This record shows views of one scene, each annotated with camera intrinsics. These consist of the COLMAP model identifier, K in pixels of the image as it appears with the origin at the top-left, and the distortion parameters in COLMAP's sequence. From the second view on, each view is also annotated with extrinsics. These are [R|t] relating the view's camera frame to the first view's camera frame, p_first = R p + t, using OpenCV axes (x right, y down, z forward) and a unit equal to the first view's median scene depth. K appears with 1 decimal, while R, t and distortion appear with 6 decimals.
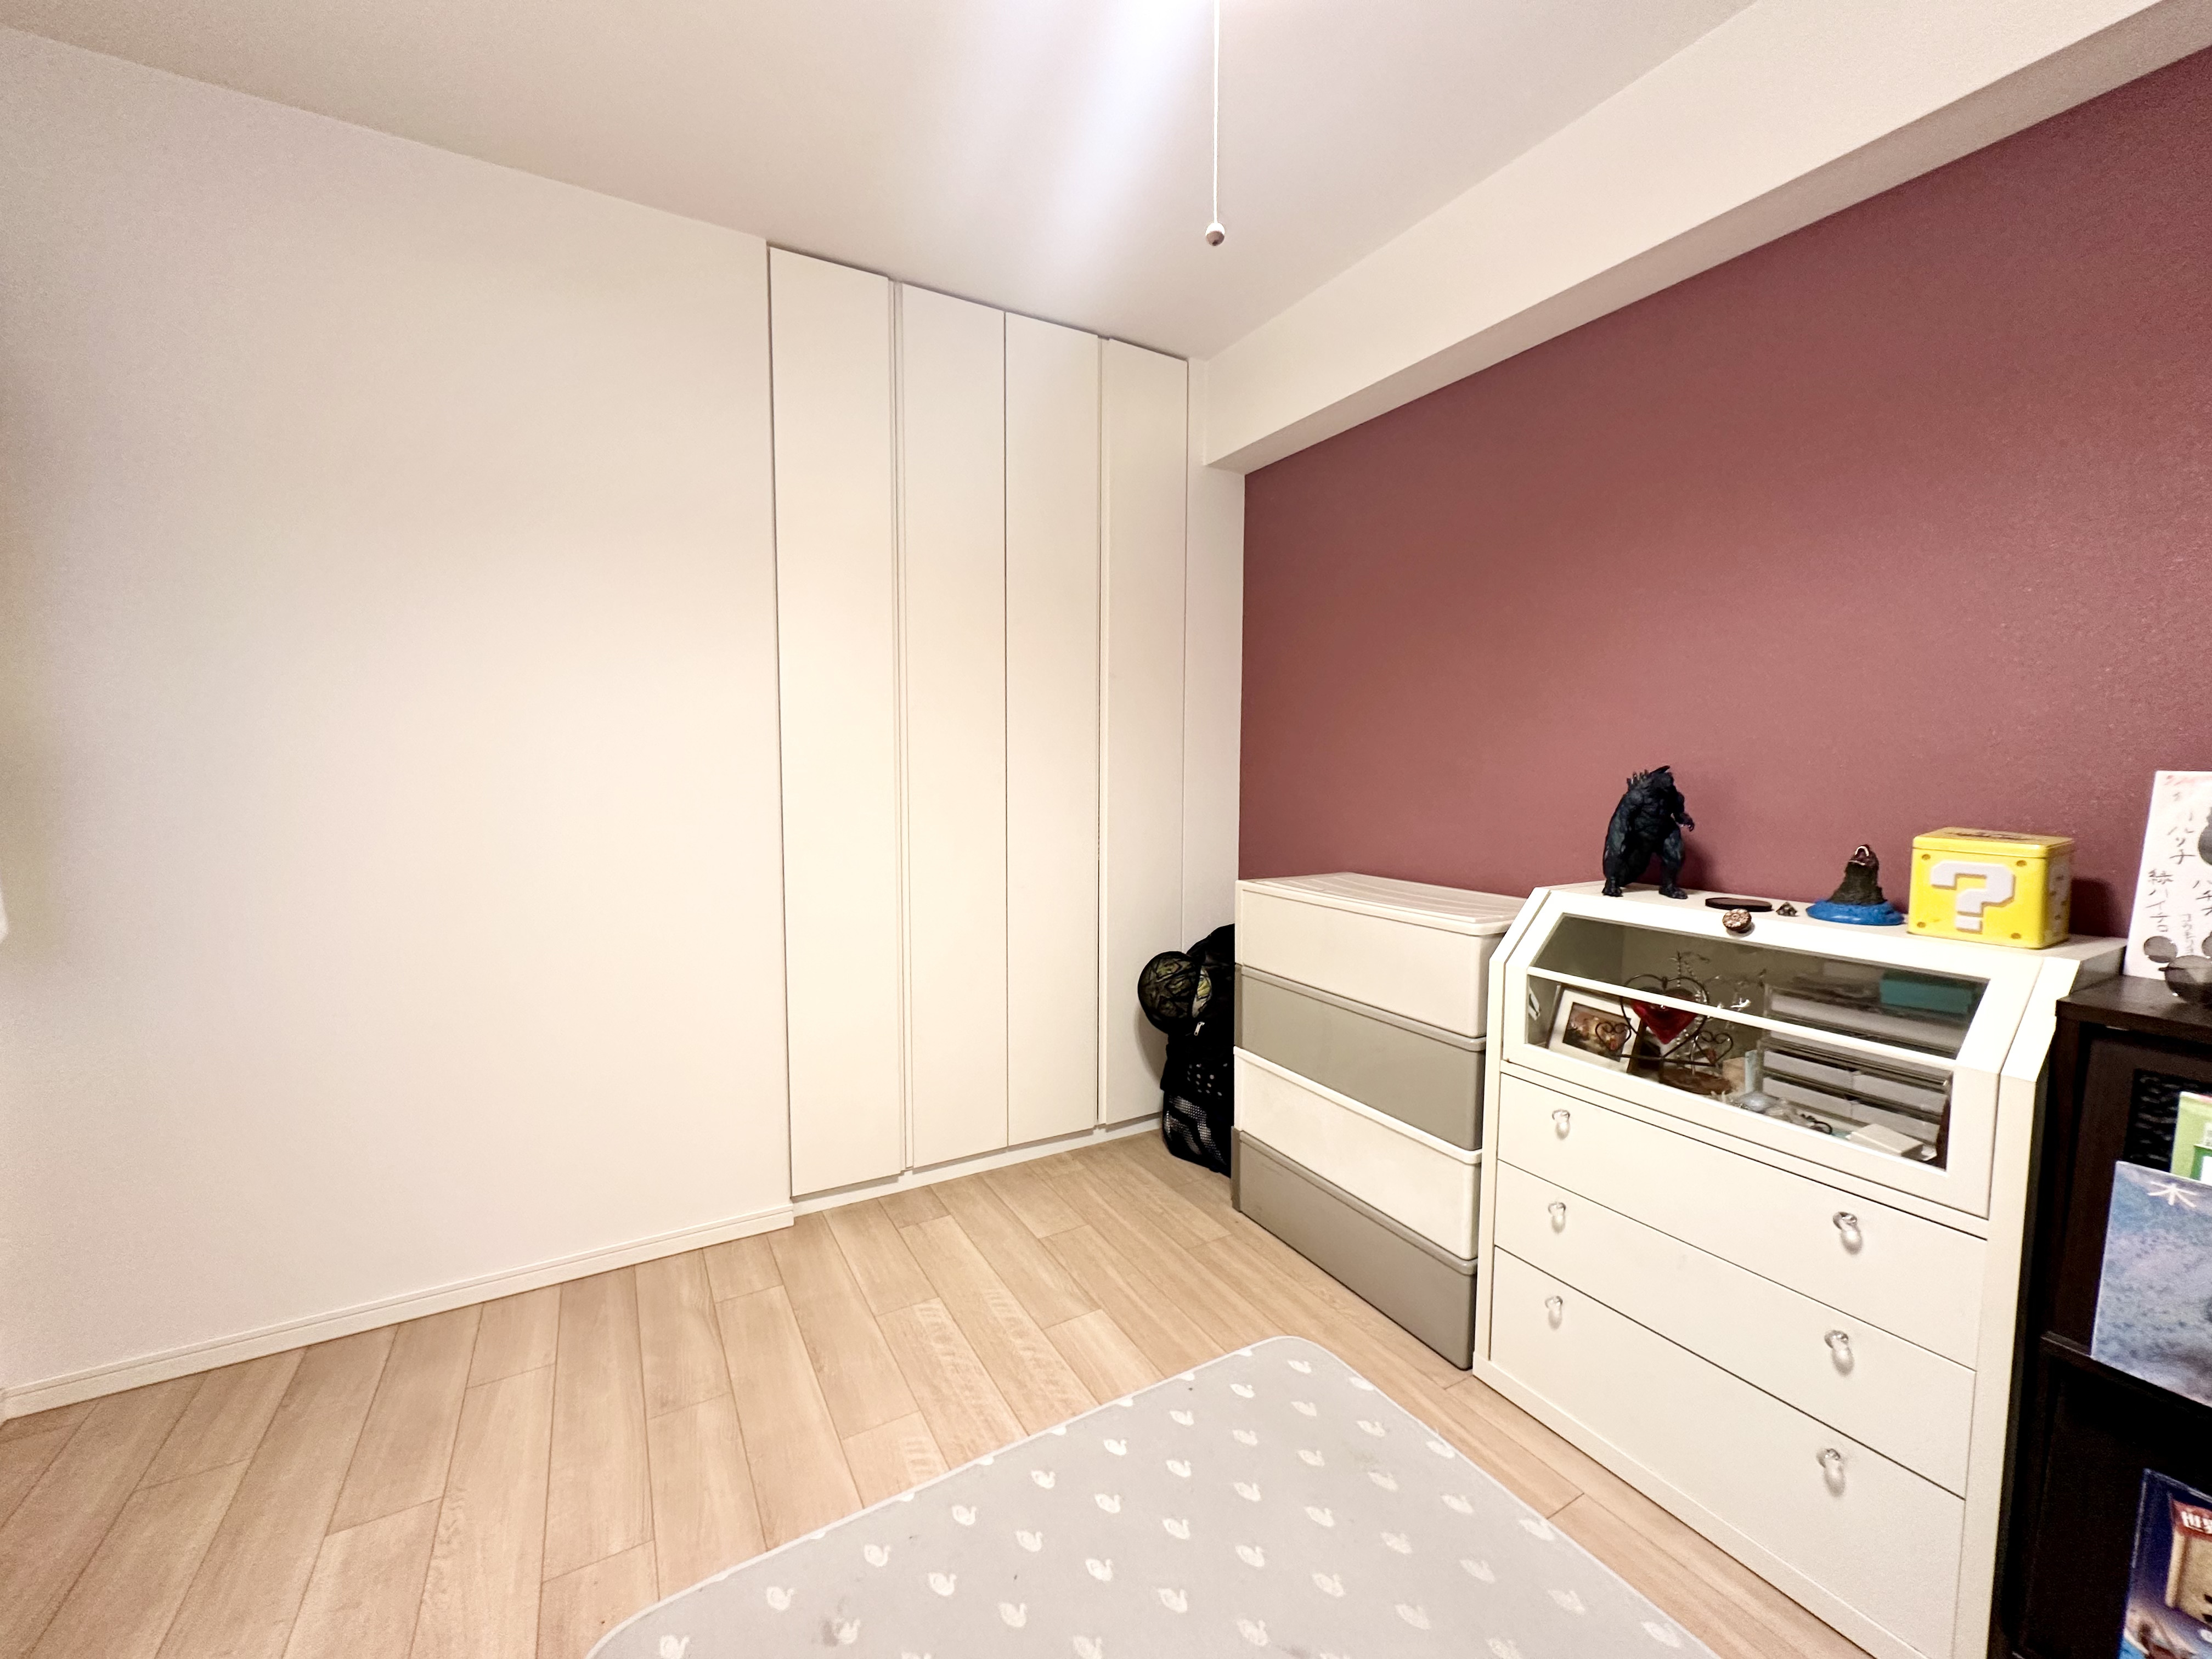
lens RADIAL K [[881.6, 0, 1107.1], [0, 881.6, 836.3], [0, 0, 1]] dist [-0.000796, -0.000654]
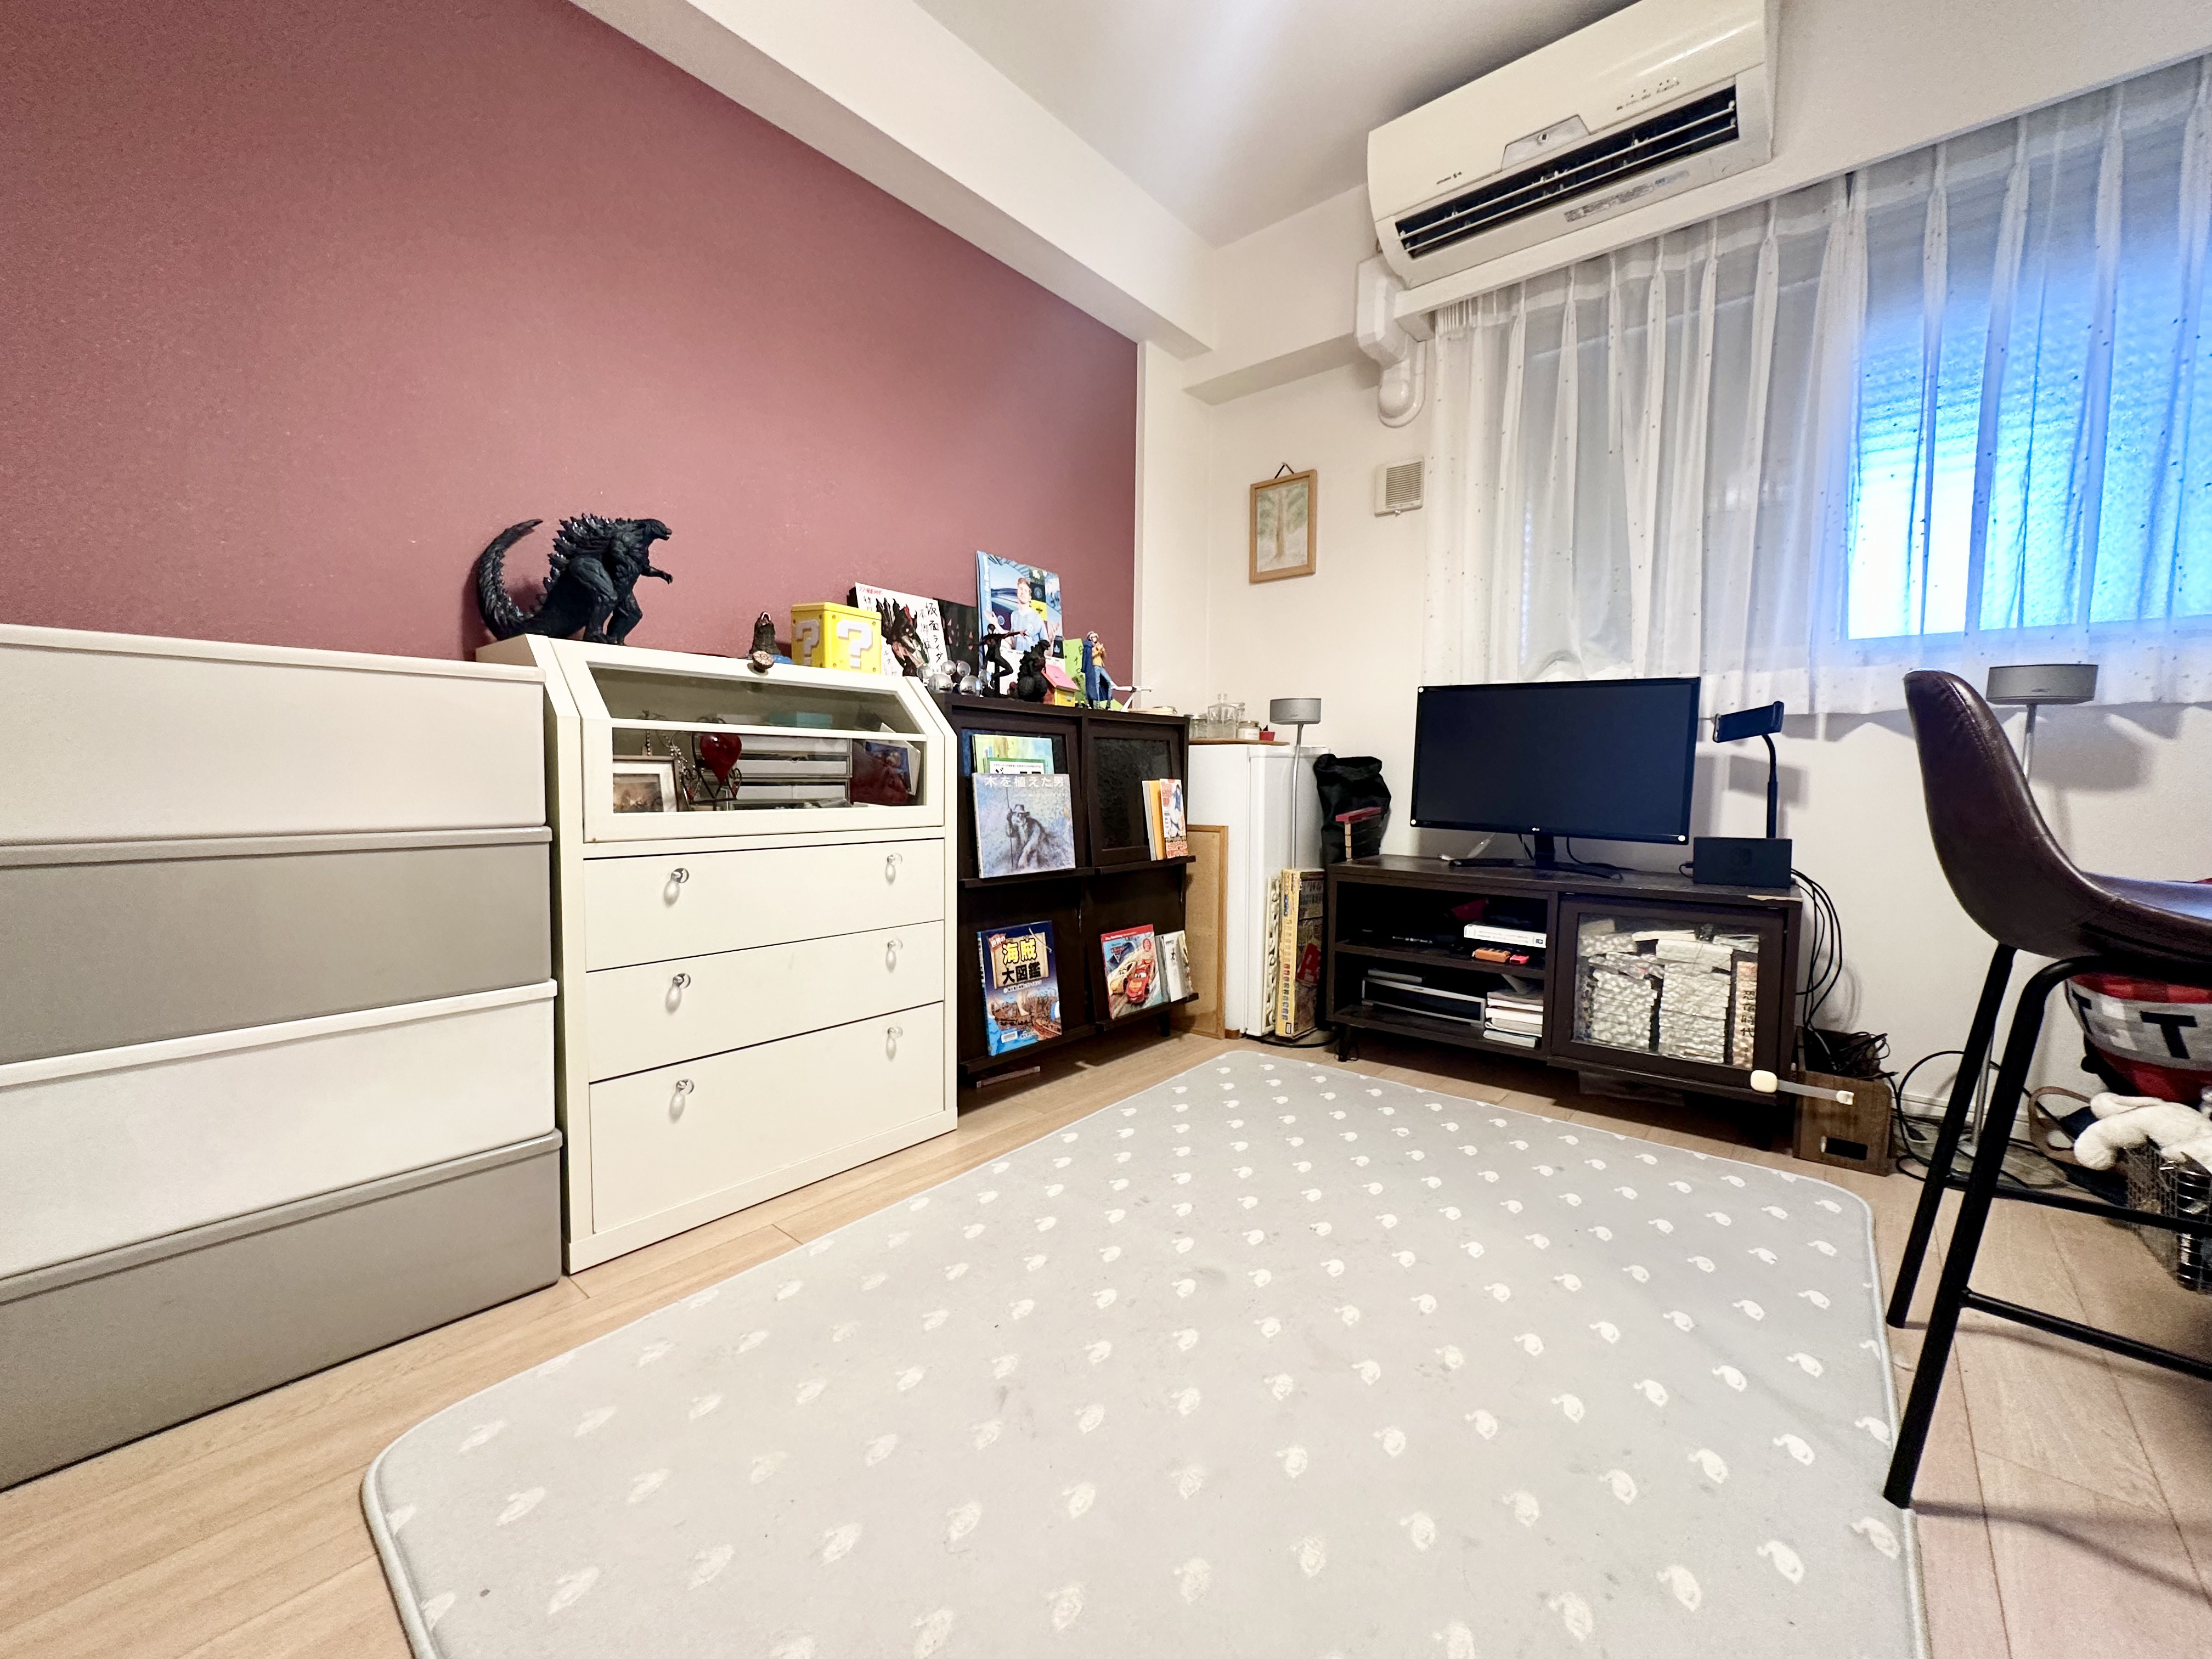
lens RADIAL K [[881.6, 0, 1103.6], [0, 881.6, 830.4], [0, 0, 1]] dist [-0.000796, -0.000654]
pose [[-0.327474, -0.072026, 0.942111, -0.447328], [0.064865, 0.993024, 0.098465, 0.193190], [-0.942631, 0.093355, -0.320517, 0.811806]]
